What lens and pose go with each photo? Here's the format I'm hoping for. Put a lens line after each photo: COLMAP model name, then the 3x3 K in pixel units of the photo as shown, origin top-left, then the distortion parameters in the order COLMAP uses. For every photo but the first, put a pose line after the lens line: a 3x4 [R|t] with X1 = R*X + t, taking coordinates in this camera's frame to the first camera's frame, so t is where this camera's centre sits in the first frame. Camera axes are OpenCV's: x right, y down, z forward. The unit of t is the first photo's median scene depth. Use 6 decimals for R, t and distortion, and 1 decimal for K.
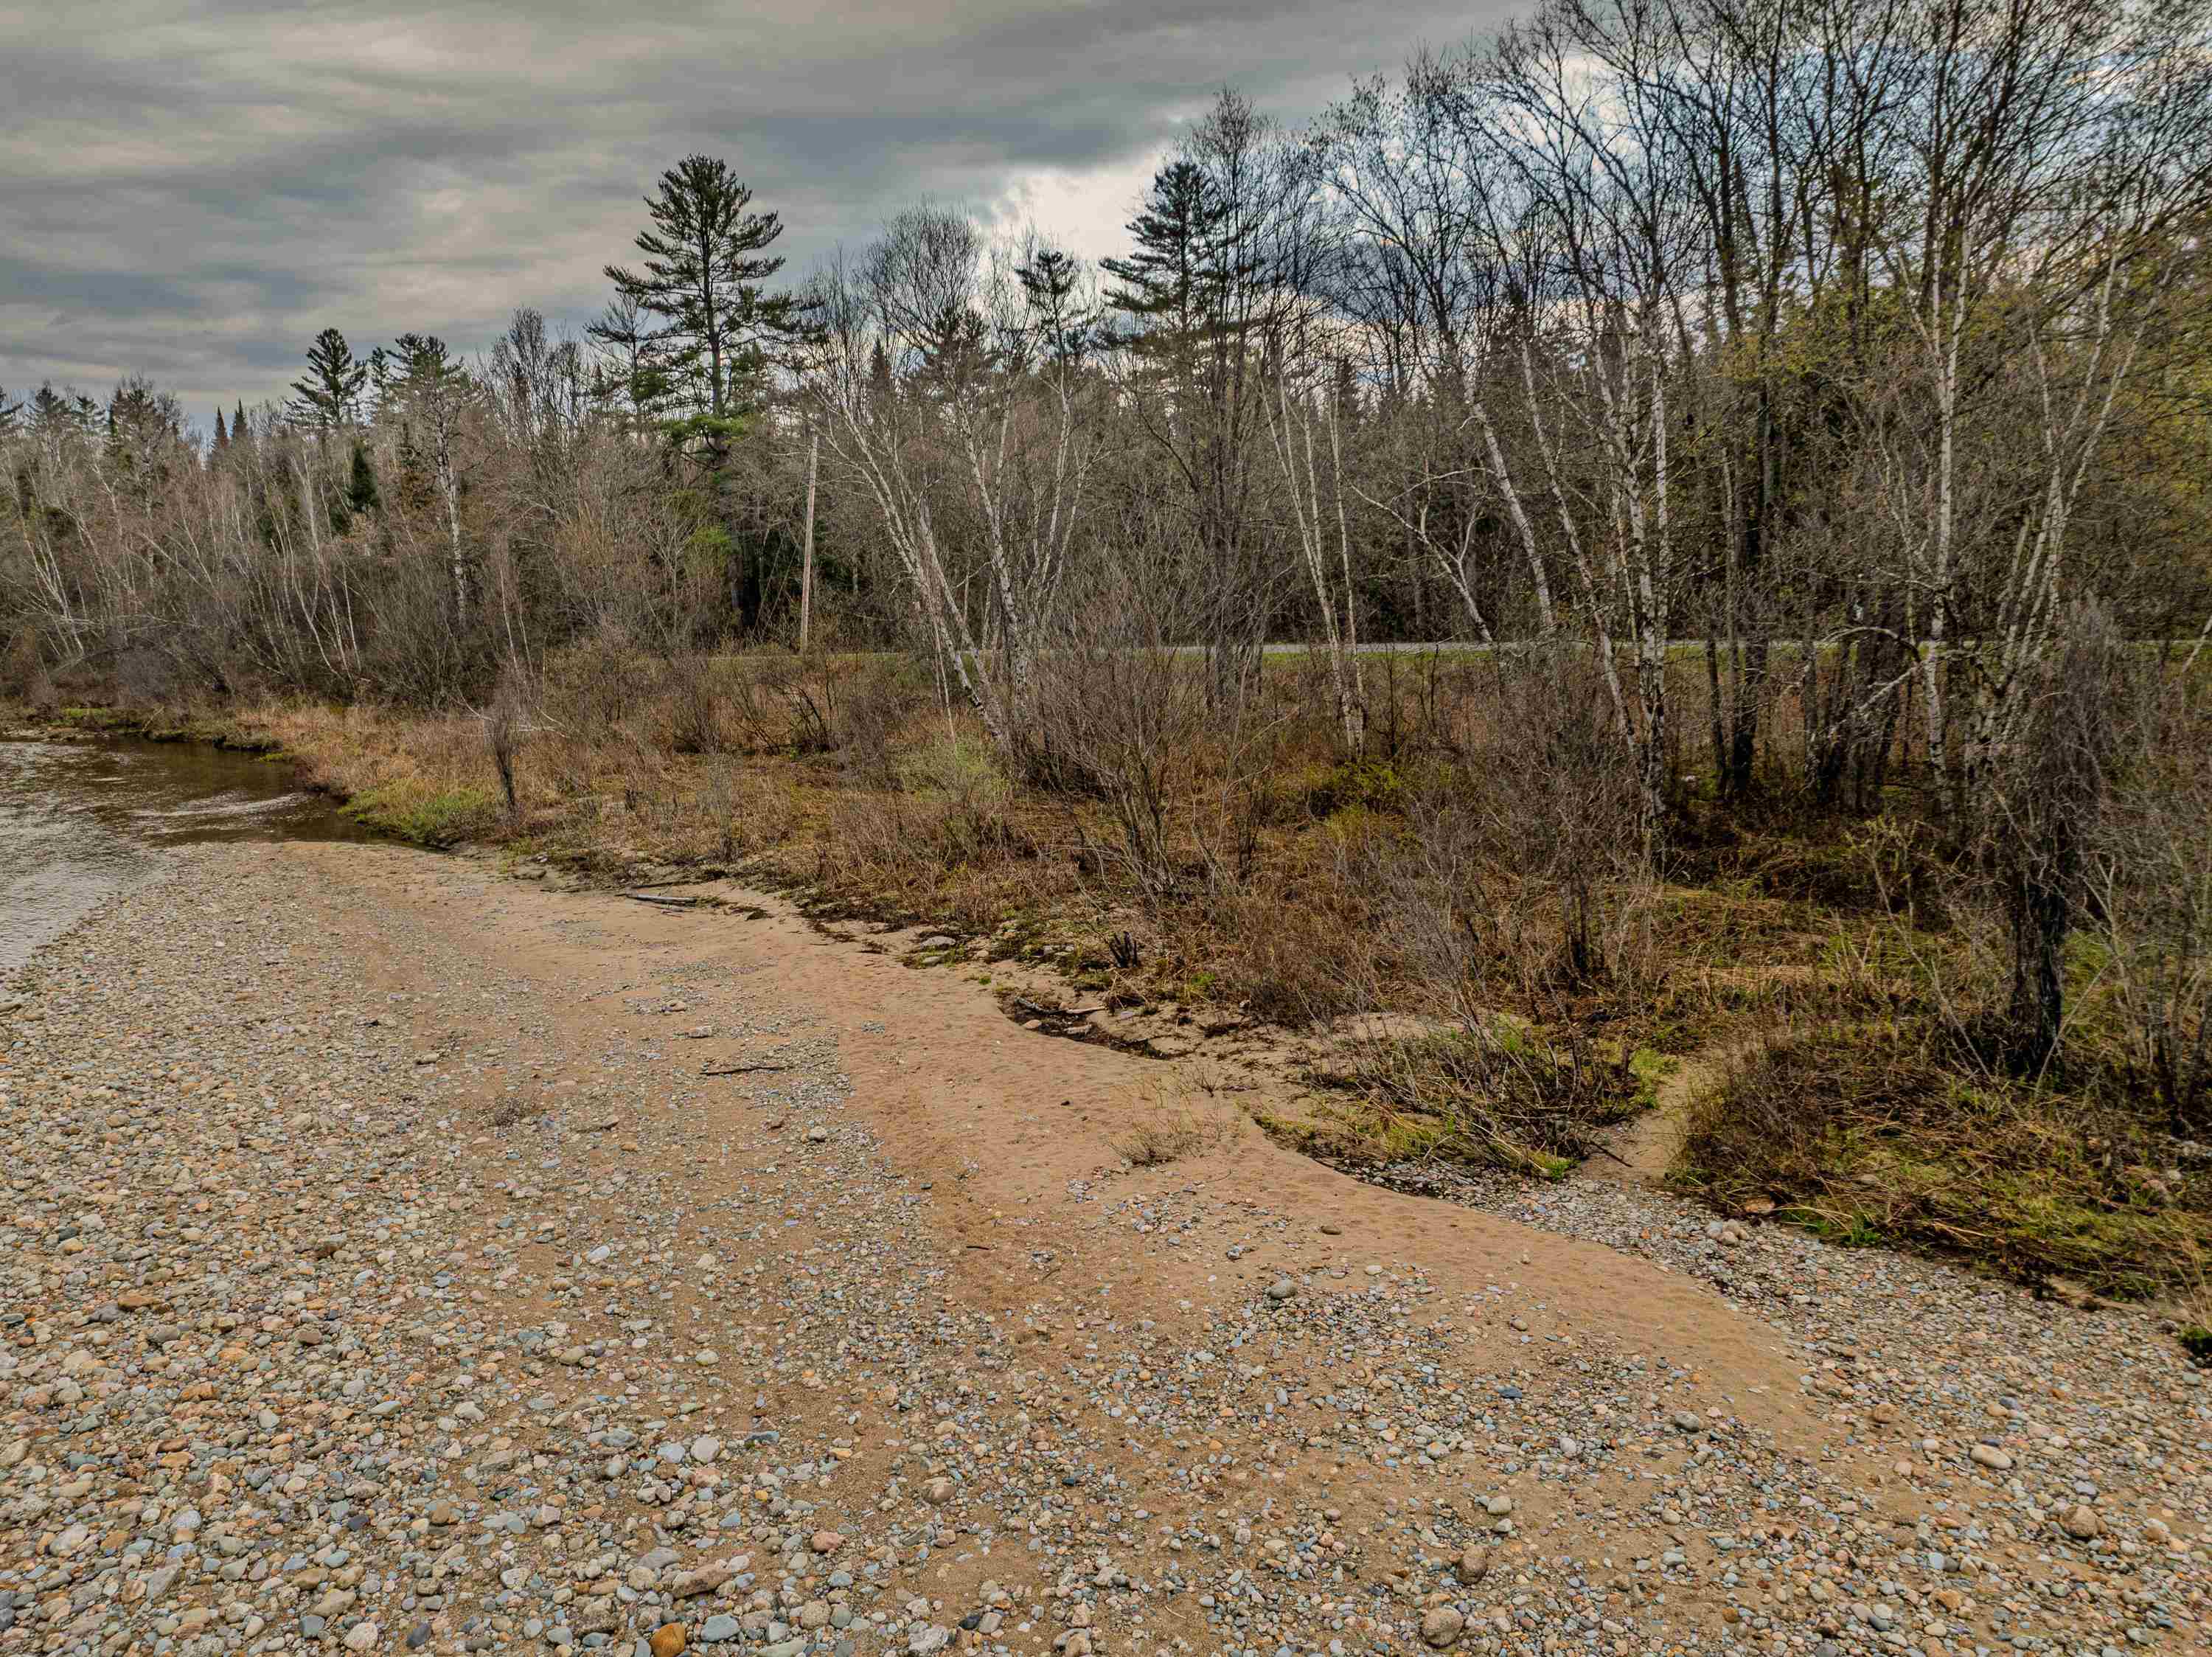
lens RADIAL K [[1545.1, 0, 1112.4], [0, 1545.1, 824.9], [0, 0, 1]] dist [-0.037116, 0.003908]
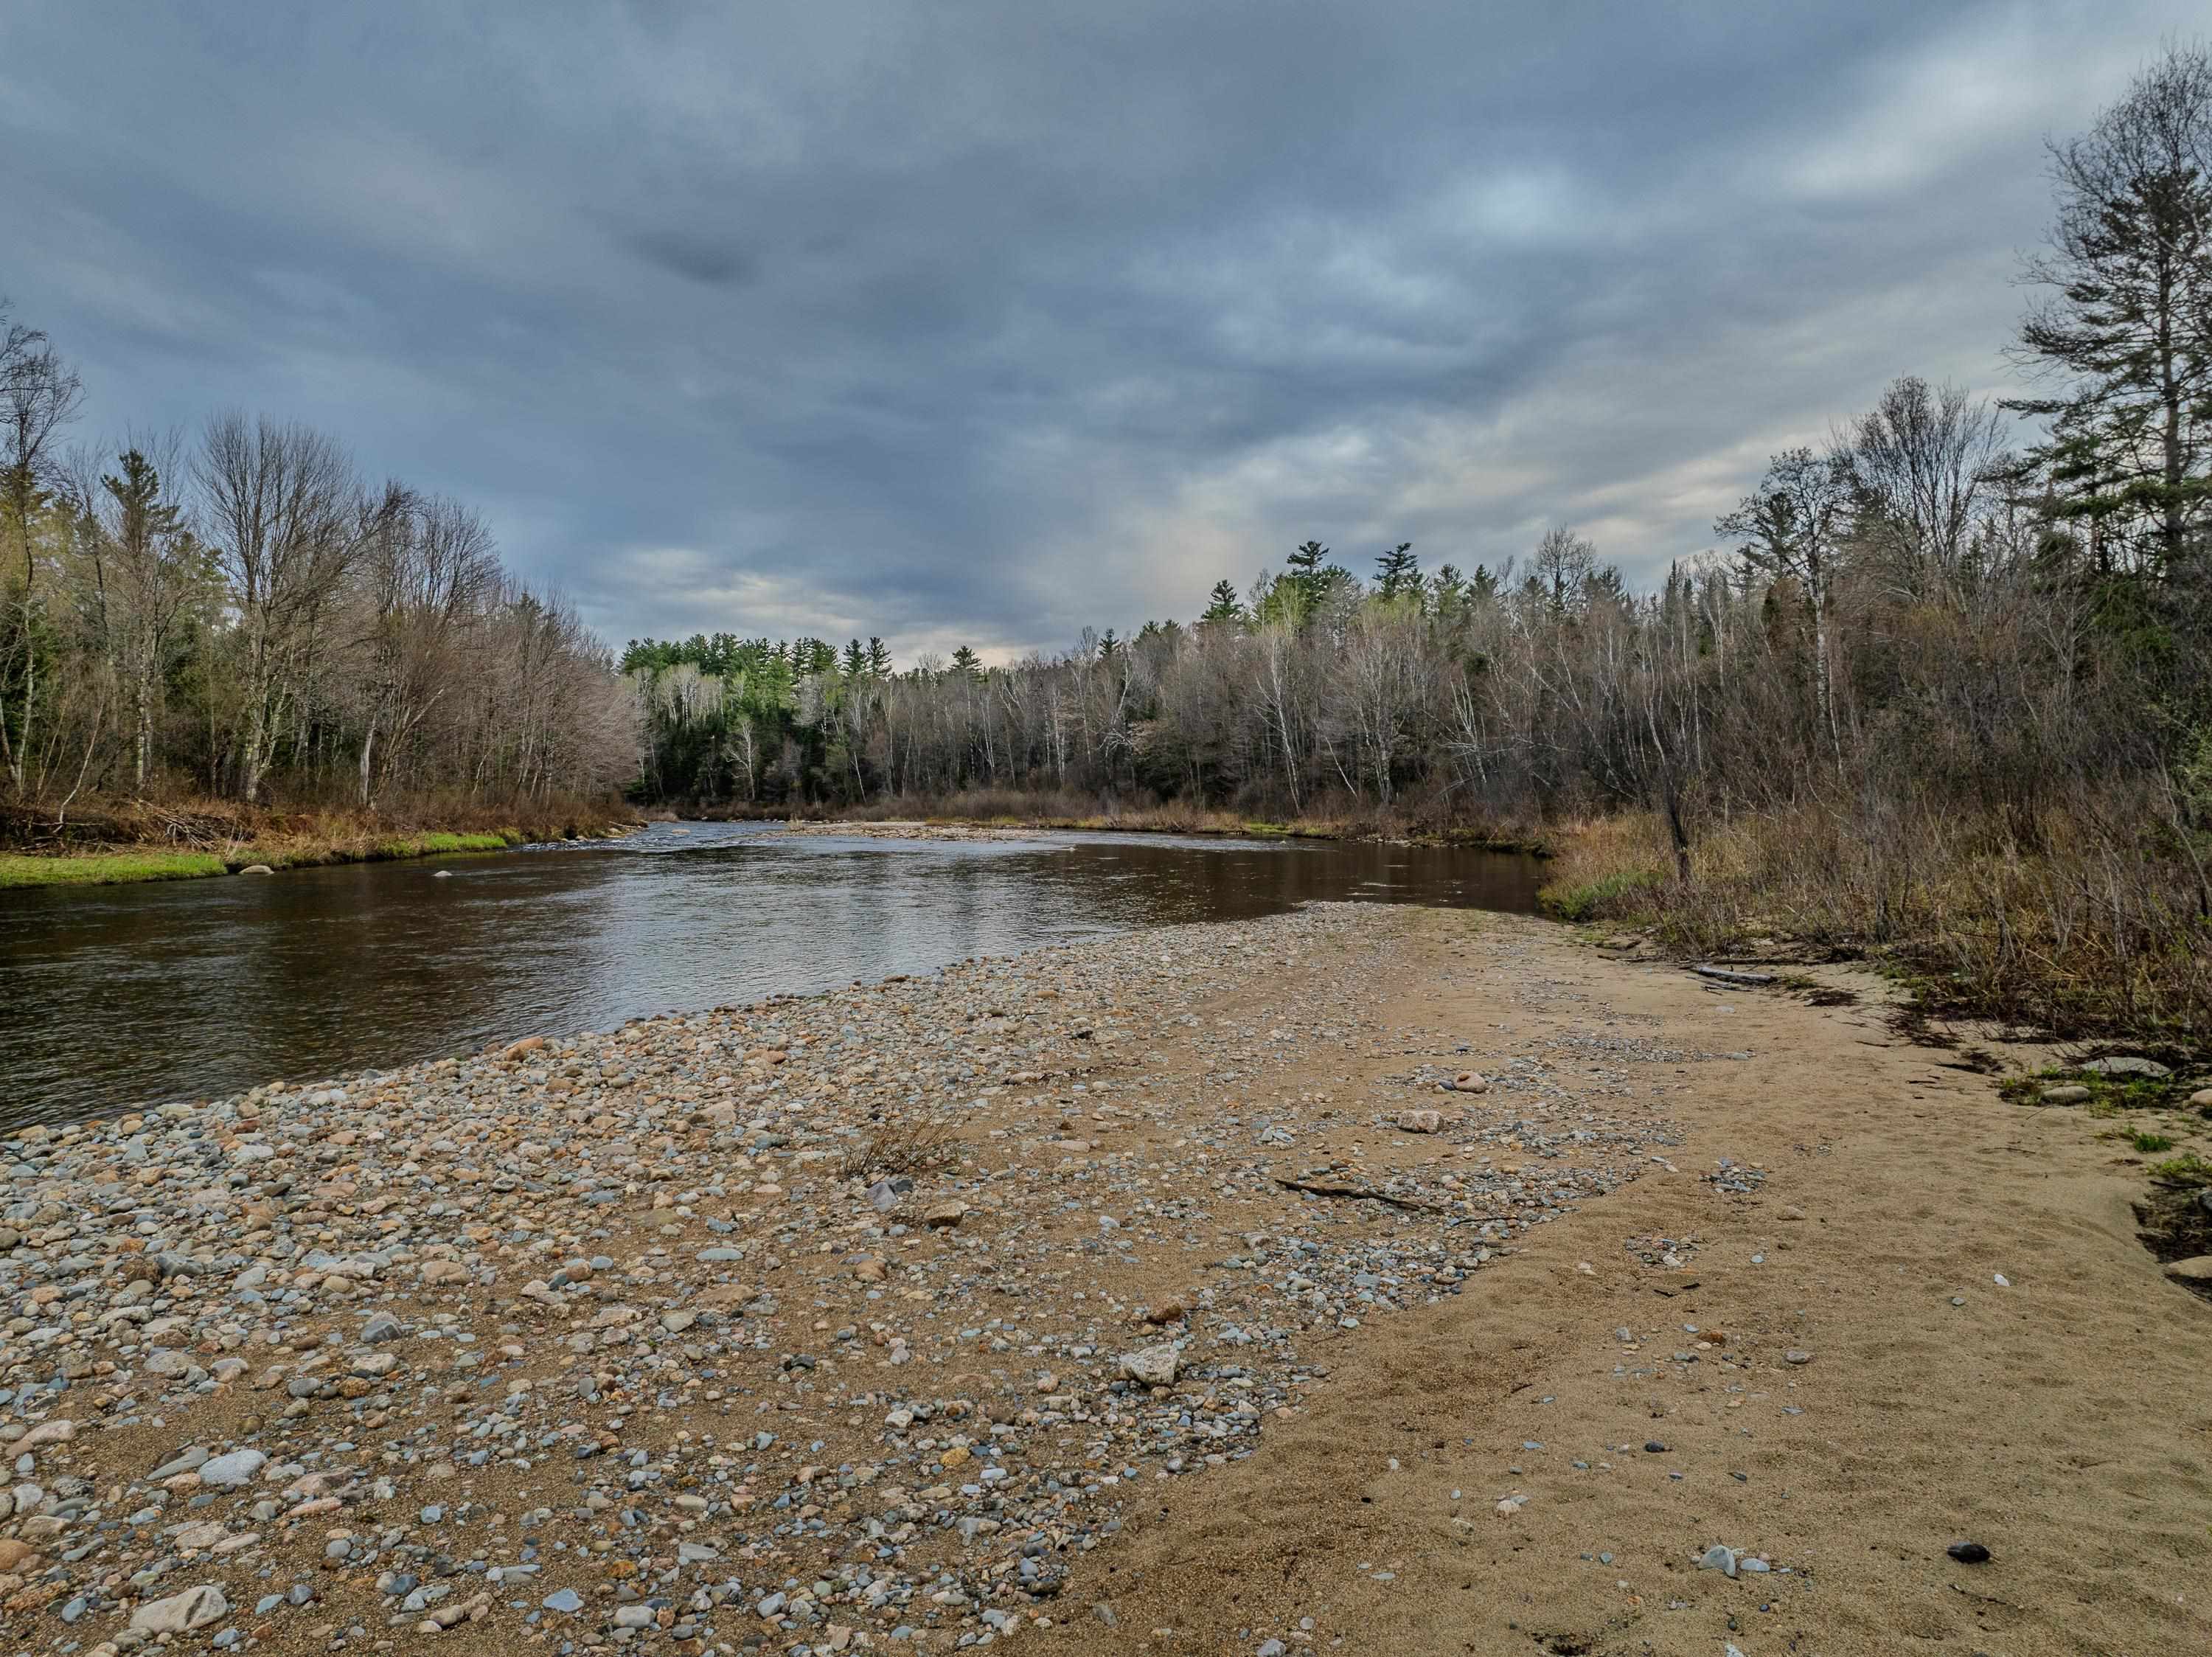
lens RADIAL K [[1545.1, 0, 1092.6], [0, 1545.1, 822.9], [0, 0, 1]] dist [-0.037116, 0.003908]
pose [[0.619836, 0.024981, -0.784334, 0.012989], [-0.118050, 0.991087, -0.061725, 0.017720], [0.775801, 0.130850, 0.617261, 0.123263]]
